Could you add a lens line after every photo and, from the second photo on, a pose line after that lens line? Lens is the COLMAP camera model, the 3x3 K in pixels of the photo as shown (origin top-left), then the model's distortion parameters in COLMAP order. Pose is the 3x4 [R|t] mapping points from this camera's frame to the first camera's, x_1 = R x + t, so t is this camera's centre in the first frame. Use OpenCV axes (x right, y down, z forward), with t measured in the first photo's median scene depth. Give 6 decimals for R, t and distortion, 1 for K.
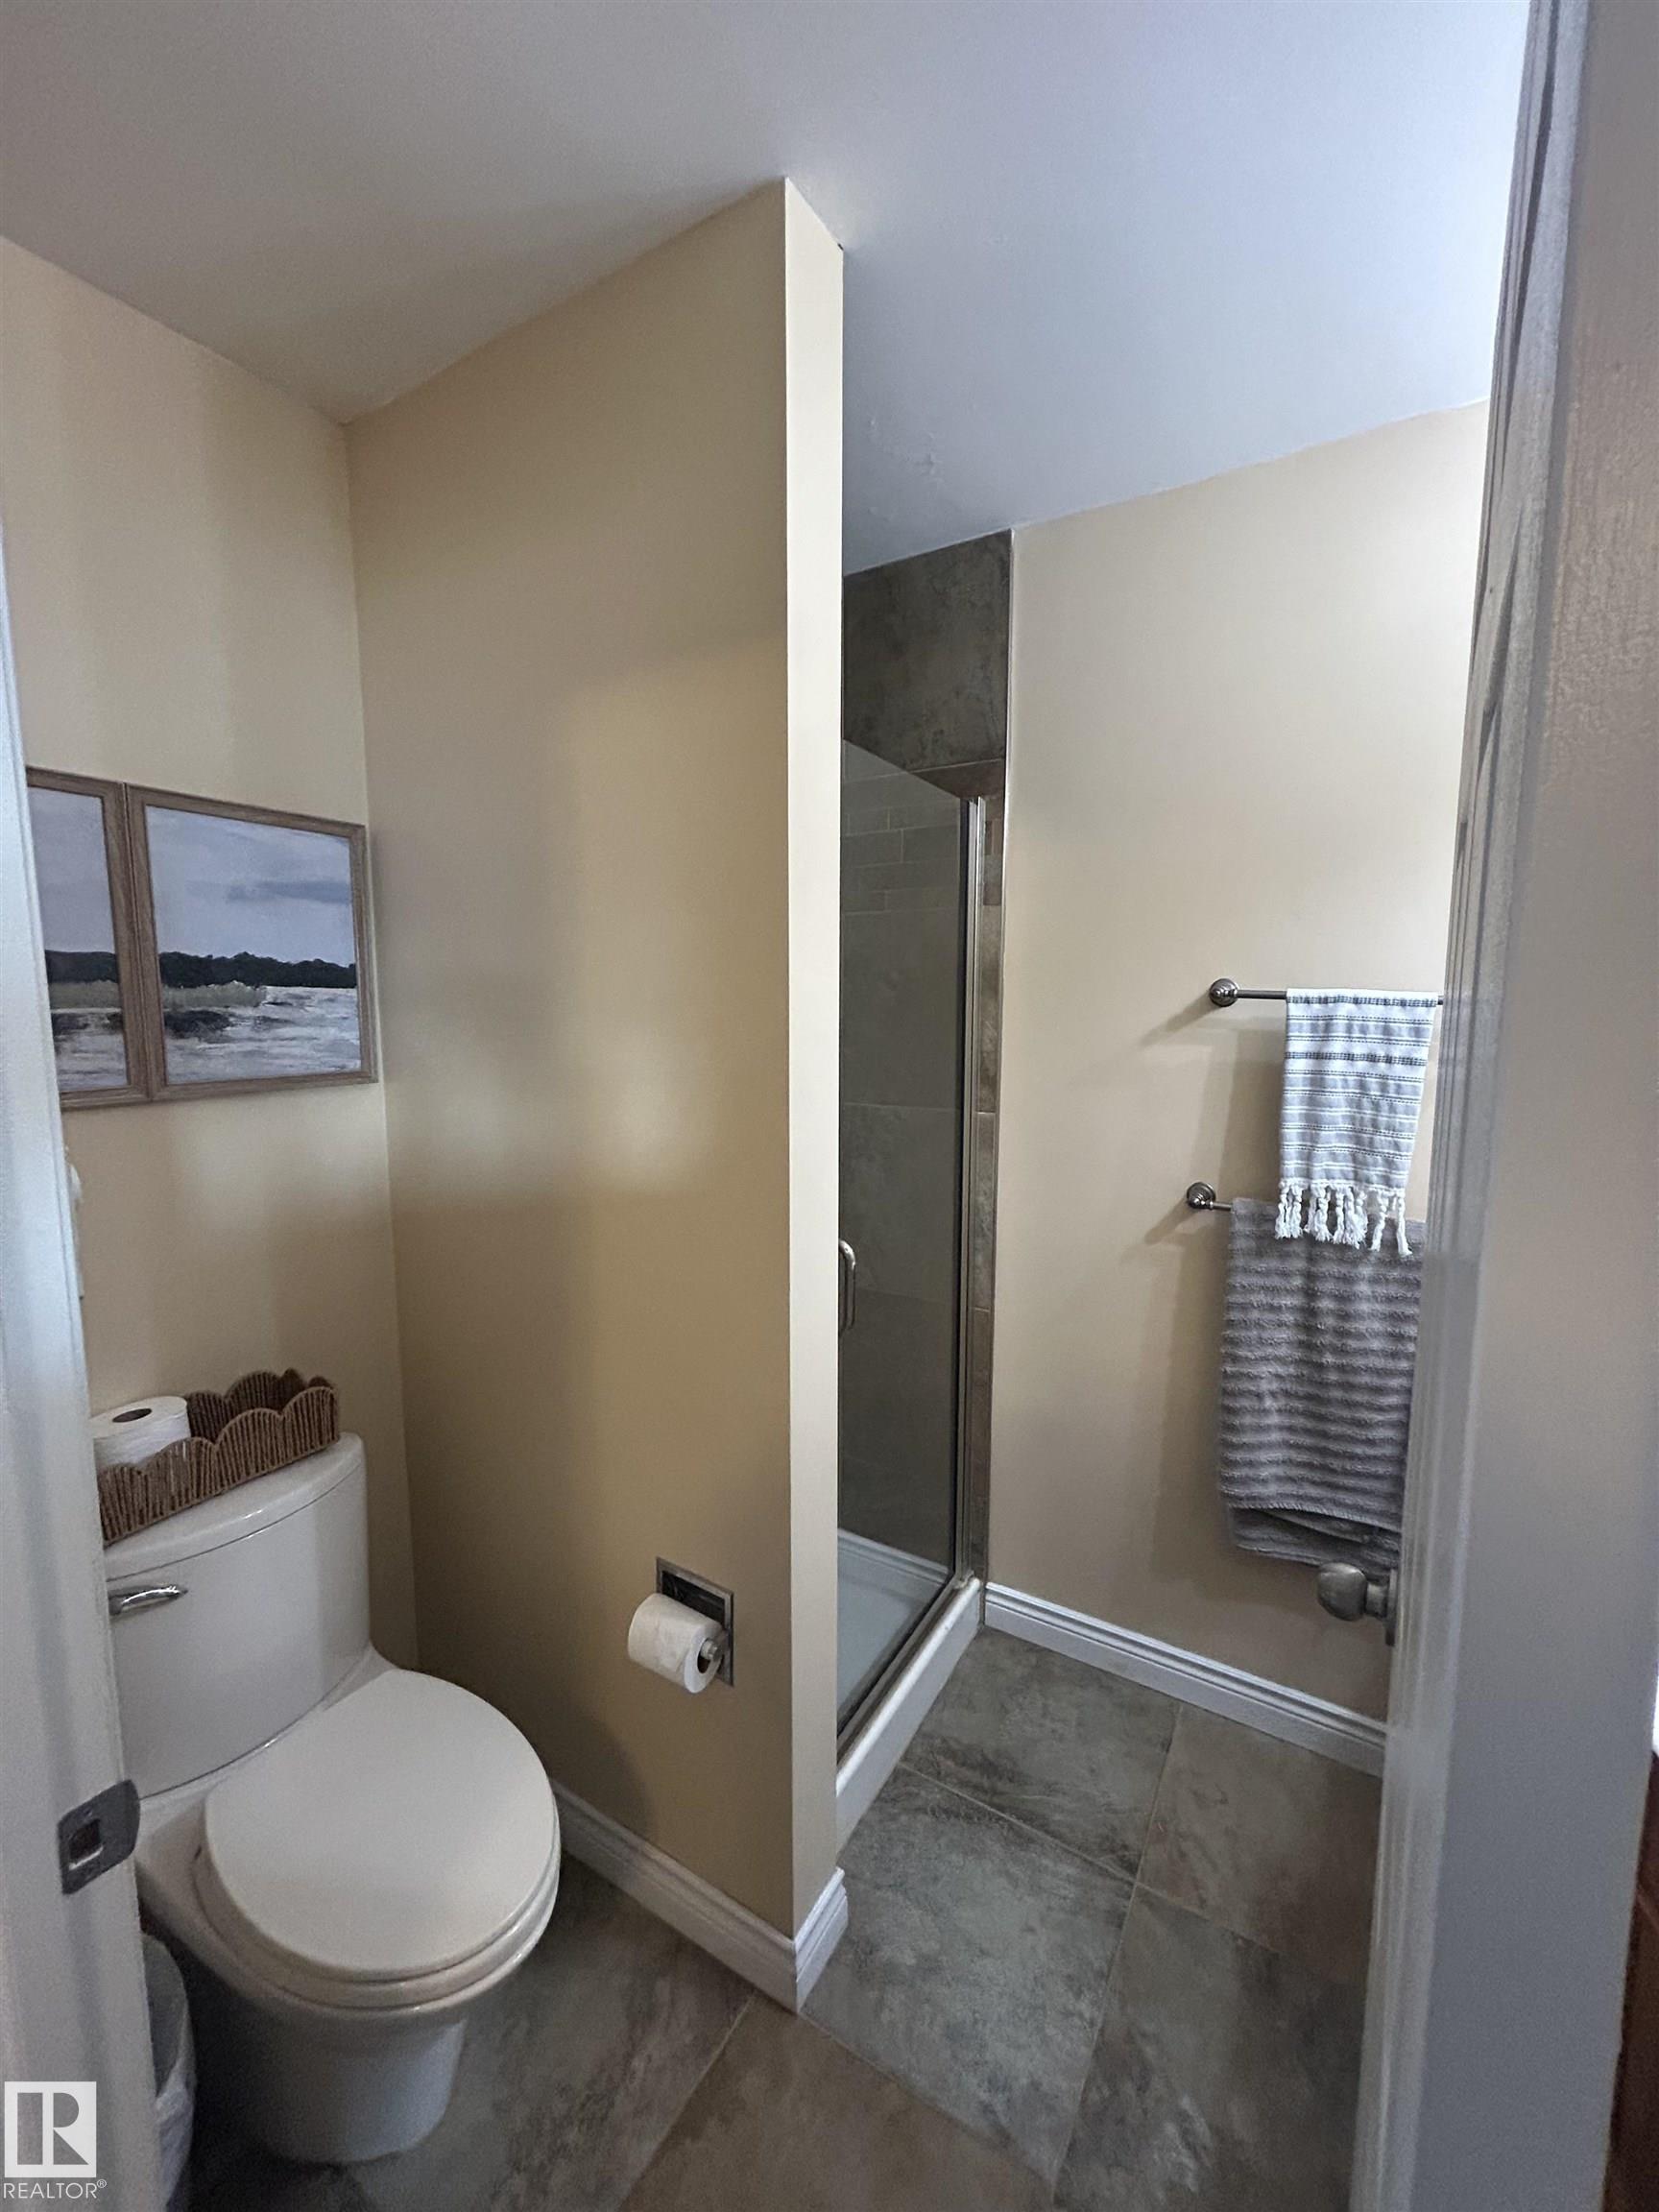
lens RADIAL K [[884.1, 0, 837.8], [0, 884.1, 1109.6], [0, 0, 1]] dist [-0.003829, 0.000576]
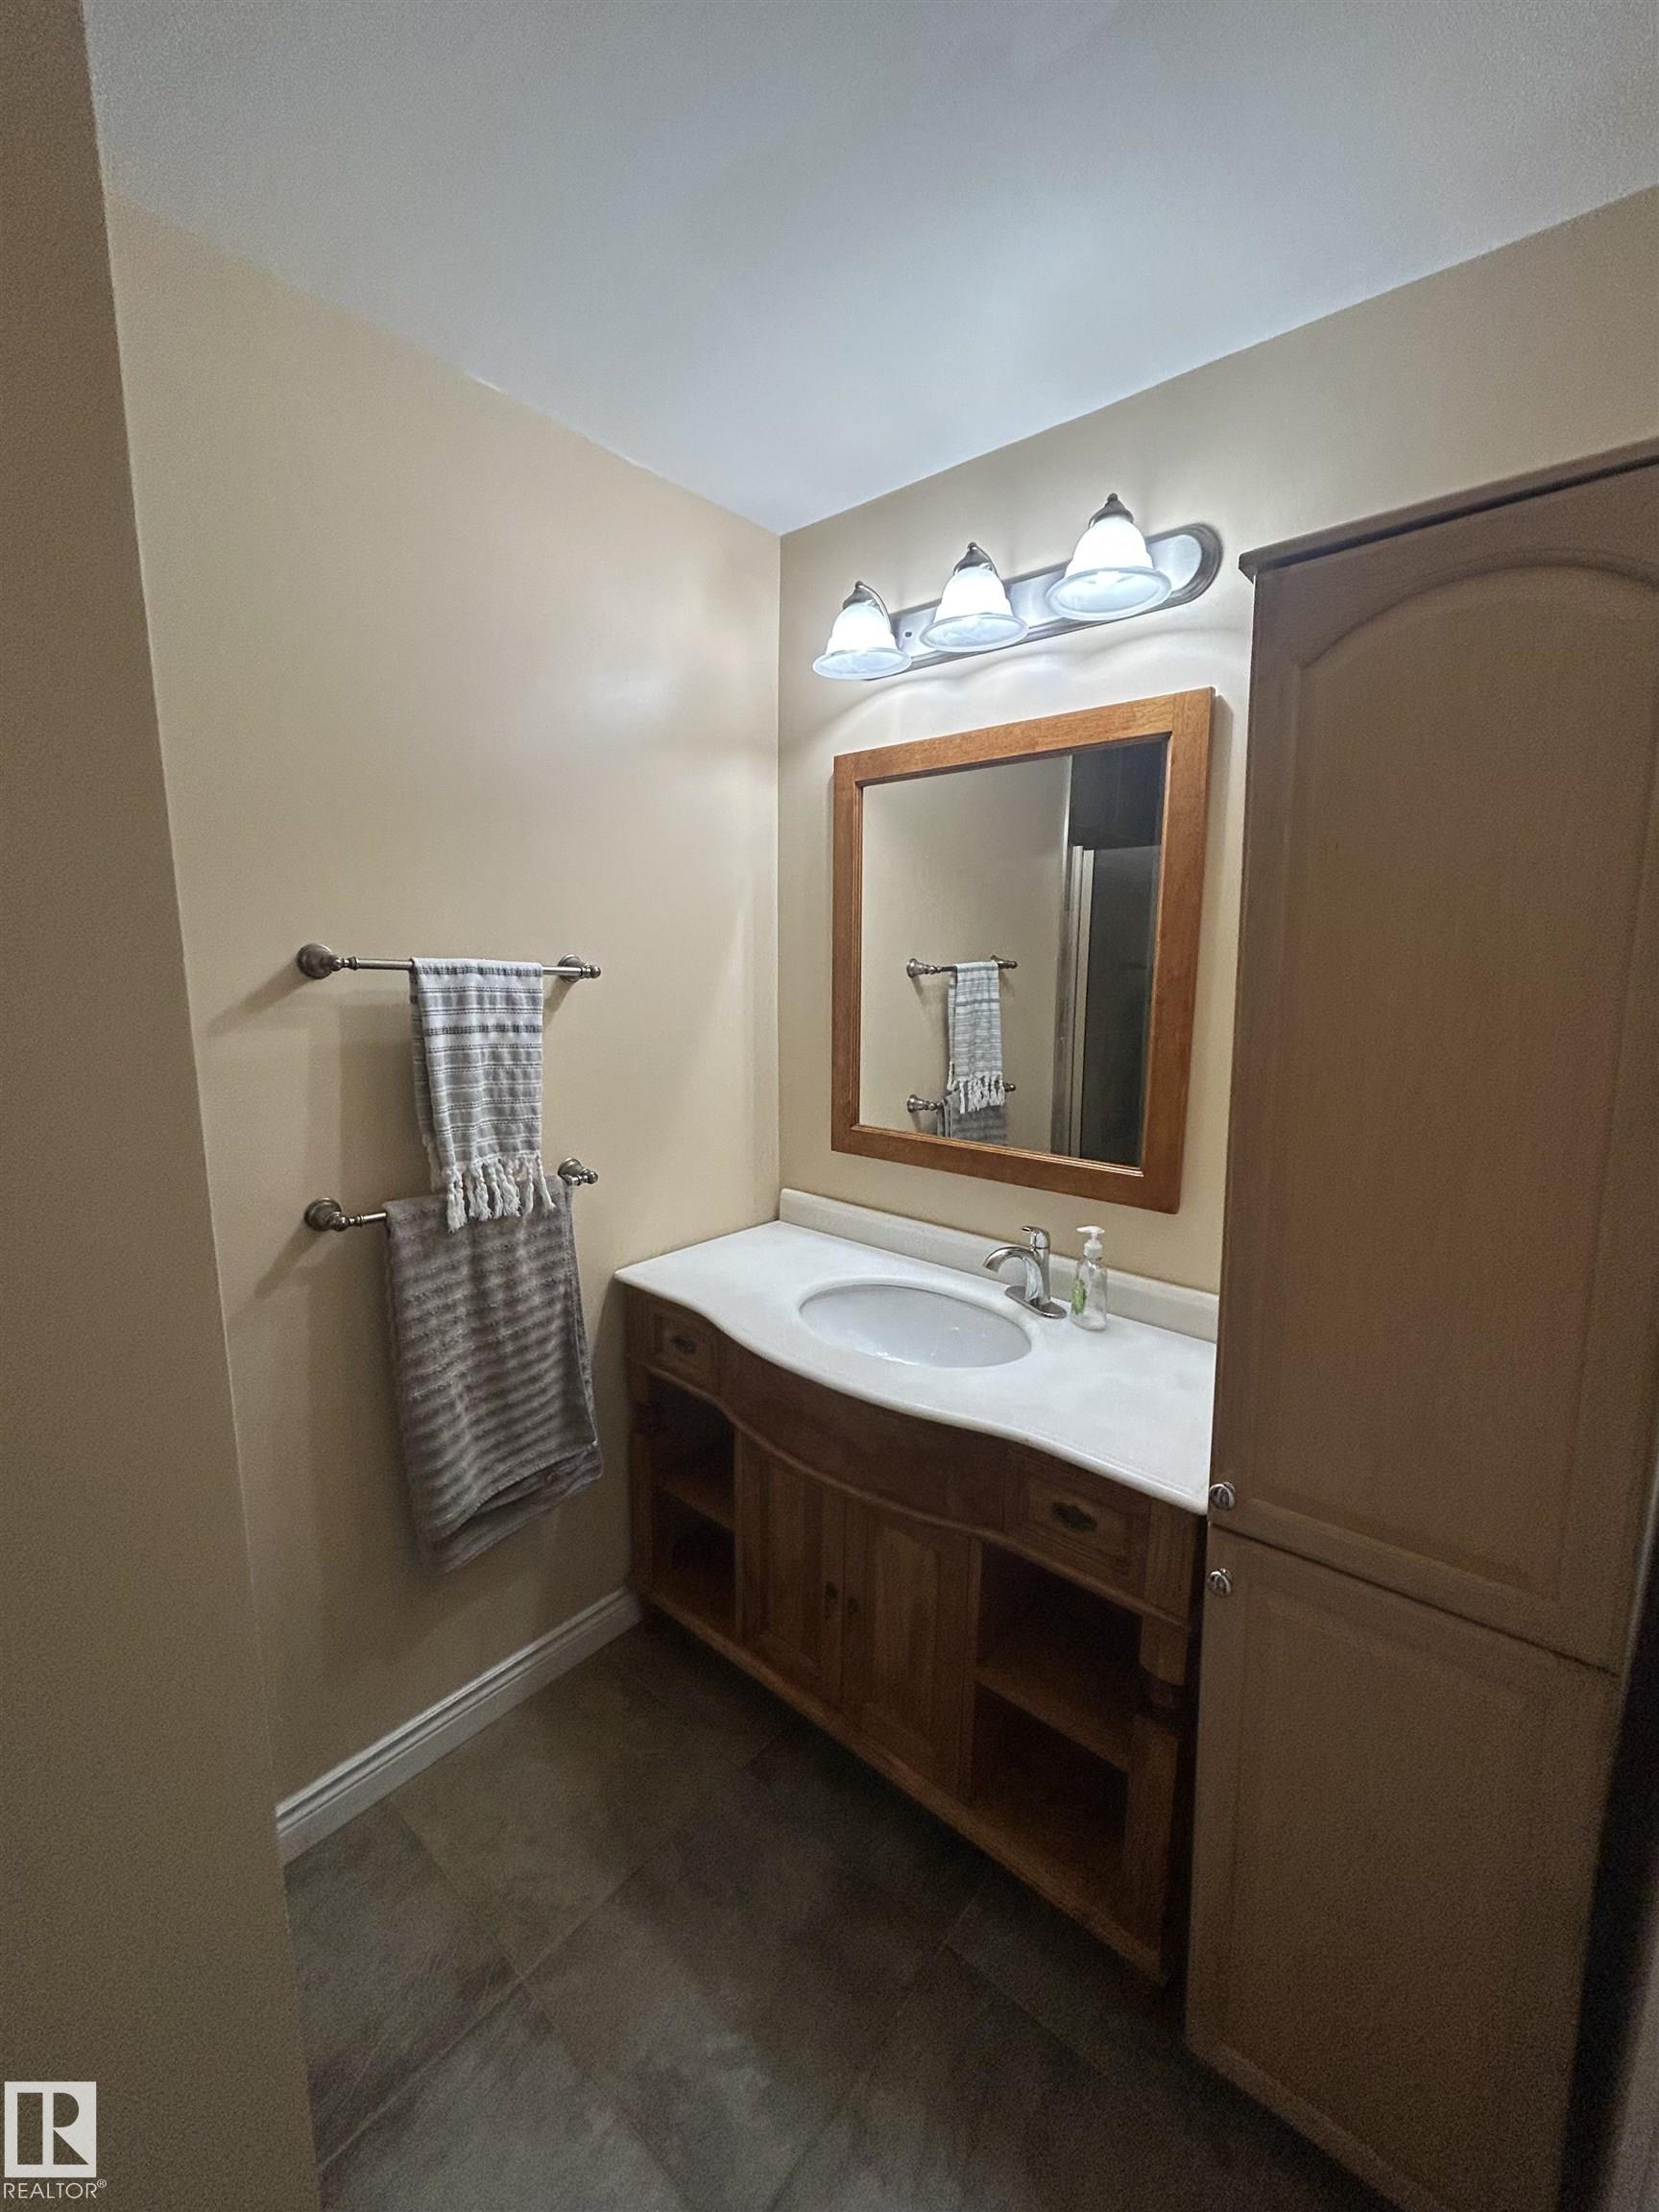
lens RADIAL K [[884.1, 0, 842.1], [0, 884.1, 1103.9], [0, 0, 1]] dist [-0.003829, 0.000576]
pose [[0.158713, -0.162821, 0.973807, -0.300555], [0.107742, 0.983274, 0.146844, -0.073730], [-0.981428, 0.081614, 0.173601, 0.420093]]
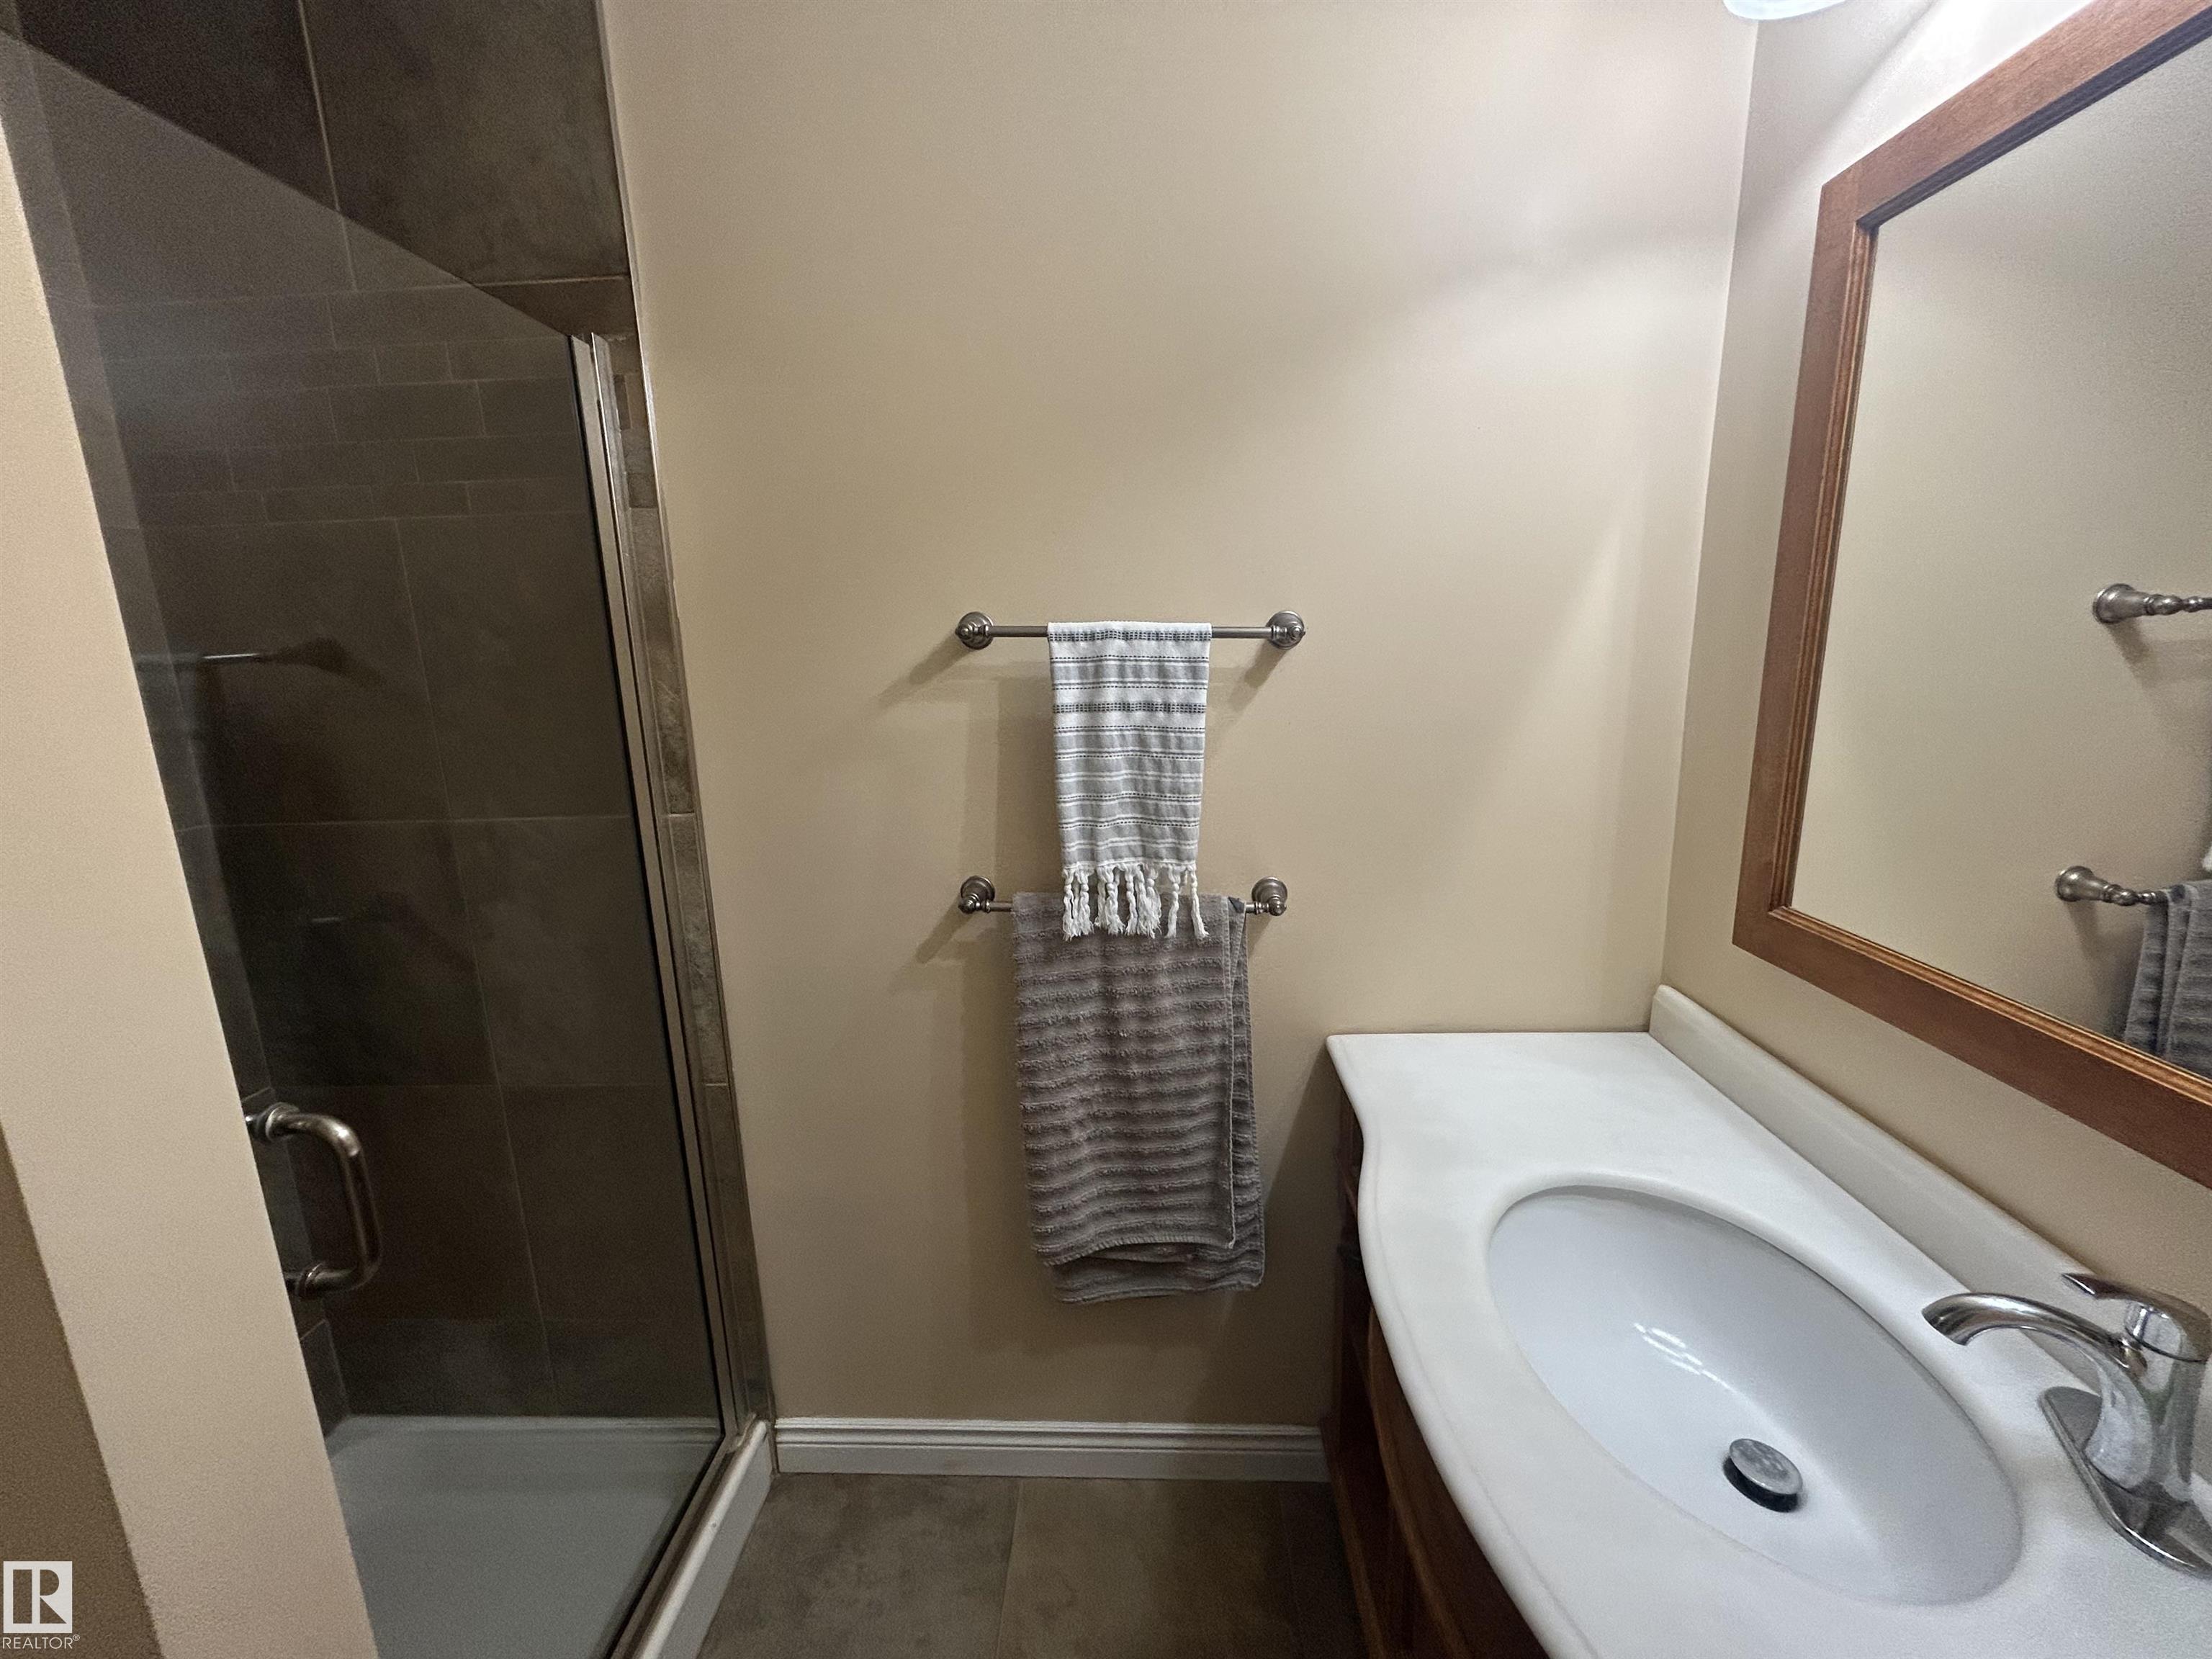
lens RADIAL K [[884.1, 0, 1094.9], [0, 884.1, 825.4], [0, 0, 1]] dist [-0.003829, 0.000576]
pose [[0.882852, -0.122612, 0.453364, 0.165867], [0.089951, 0.991594, 0.093011, -0.027866], [-0.460957, -0.041334, 0.886459, 0.276038]]
